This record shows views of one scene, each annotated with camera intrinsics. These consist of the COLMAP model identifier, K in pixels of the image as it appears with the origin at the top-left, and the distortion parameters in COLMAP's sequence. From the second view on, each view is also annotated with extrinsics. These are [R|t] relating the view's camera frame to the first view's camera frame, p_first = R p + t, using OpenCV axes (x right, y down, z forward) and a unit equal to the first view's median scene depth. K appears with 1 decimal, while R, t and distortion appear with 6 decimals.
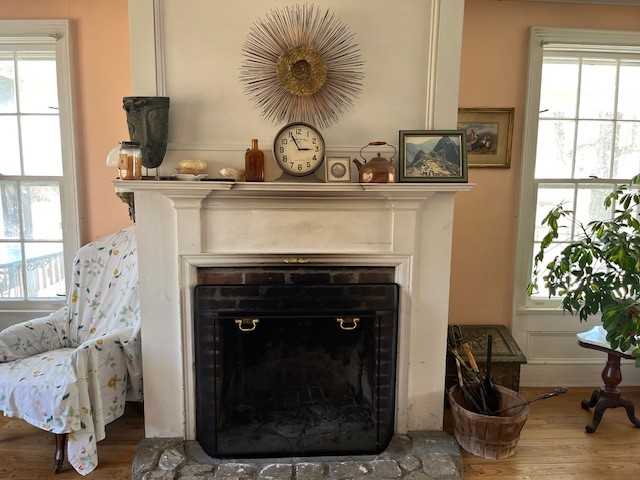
lens RADIAL K [[496.1, 0, 319.8], [0, 496.1, 241.7], [0, 0, 1]] dist [0.038366, -0.023562]
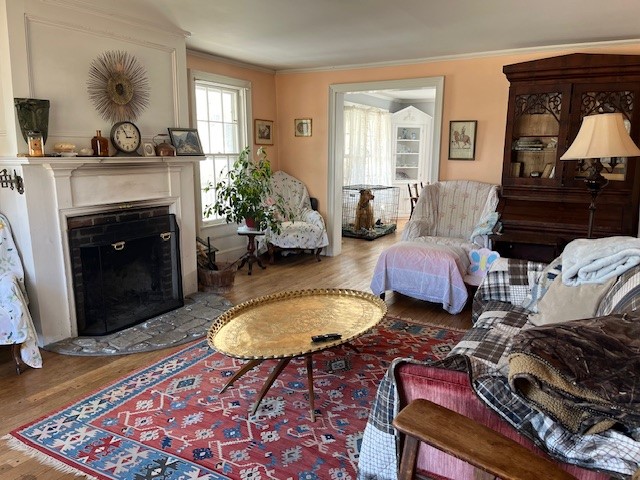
lens RADIAL K [[496.1, 0, 320.8], [0, 496.1, 240.6], [0, 0, 1]] dist [0.038366, -0.023562]
pose [[0.535472, -0.159161, 0.829420, -1.099350], [0.117765, 0.986559, 0.113286, 0.040486], [-0.836302, 0.037015, 0.547018, -0.428587]]
